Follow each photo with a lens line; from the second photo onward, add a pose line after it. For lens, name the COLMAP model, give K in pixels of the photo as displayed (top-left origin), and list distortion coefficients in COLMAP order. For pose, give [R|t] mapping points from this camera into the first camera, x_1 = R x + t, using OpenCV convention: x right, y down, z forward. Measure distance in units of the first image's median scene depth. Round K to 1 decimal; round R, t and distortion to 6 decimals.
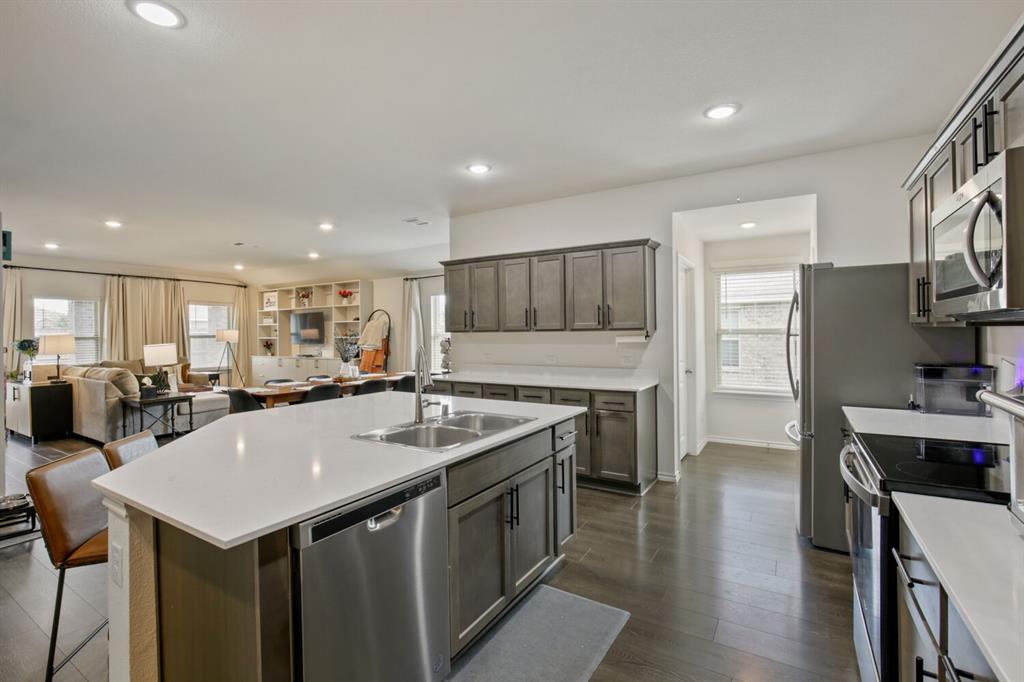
lens RADIAL K [[476.5, 0, 517.4], [0, 476.5, 335.0], [0, 0, 1]] dist [-0.004519, 0.000299]
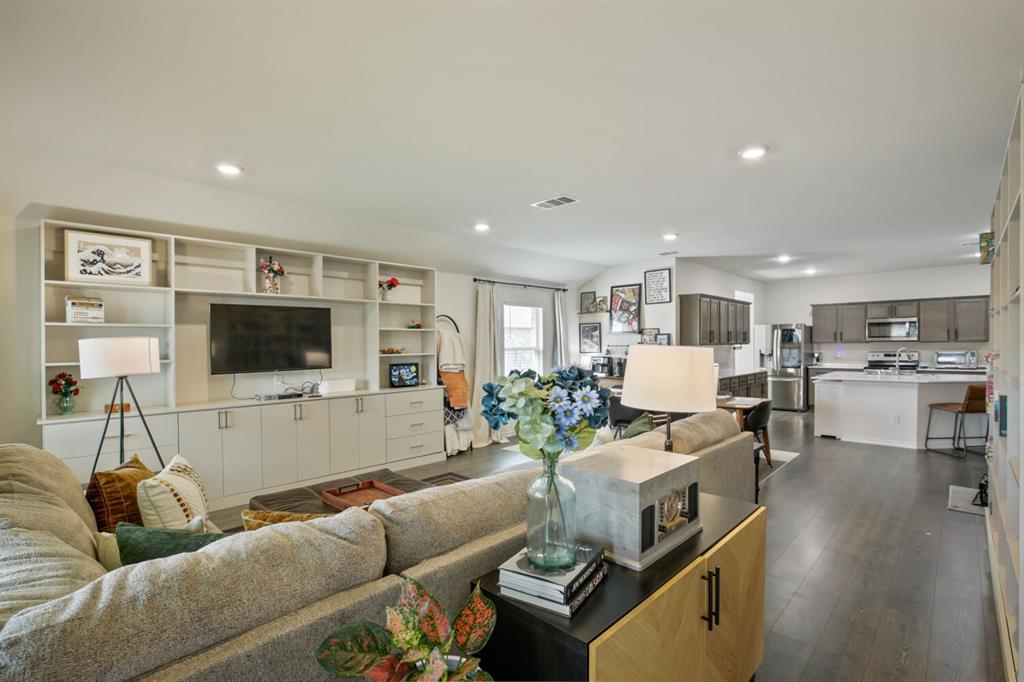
lens RADIAL K [[460.4, 0, 513.4], [0, 460.4, 351.3], [0, 0, 1]] dist [-0.002678, -0.000115]
pose [[0.205585, -0.006593, 0.978617, -0.911857], [0.013350, 0.999903, 0.003932, -0.000318], [-0.978548, 0.012256, 0.205653, 0.733802]]
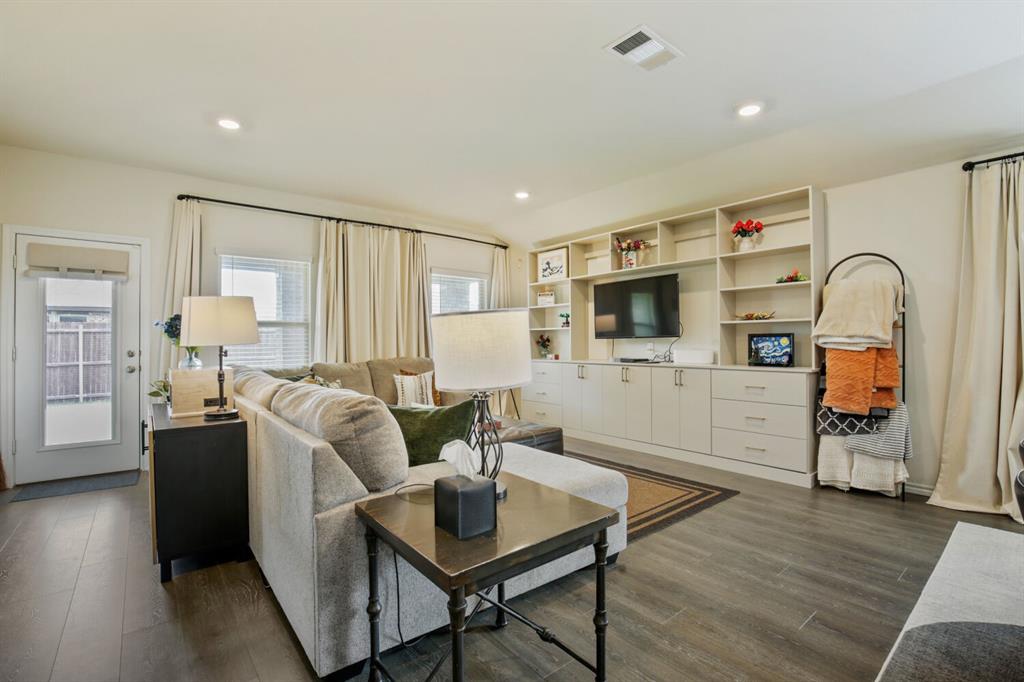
lens RADIAL K [[464.8, 0, 520.4], [0, 464.8, 340.7], [0, 0, 1]] dist [-0.030701, 0.001259]
pose [[0.953833, 0.006105, -0.300275, -0.441356], [-0.006920, 0.999975, -0.001652, 0.025412], [0.300258, 0.003654, 0.953851, 0.511318]]
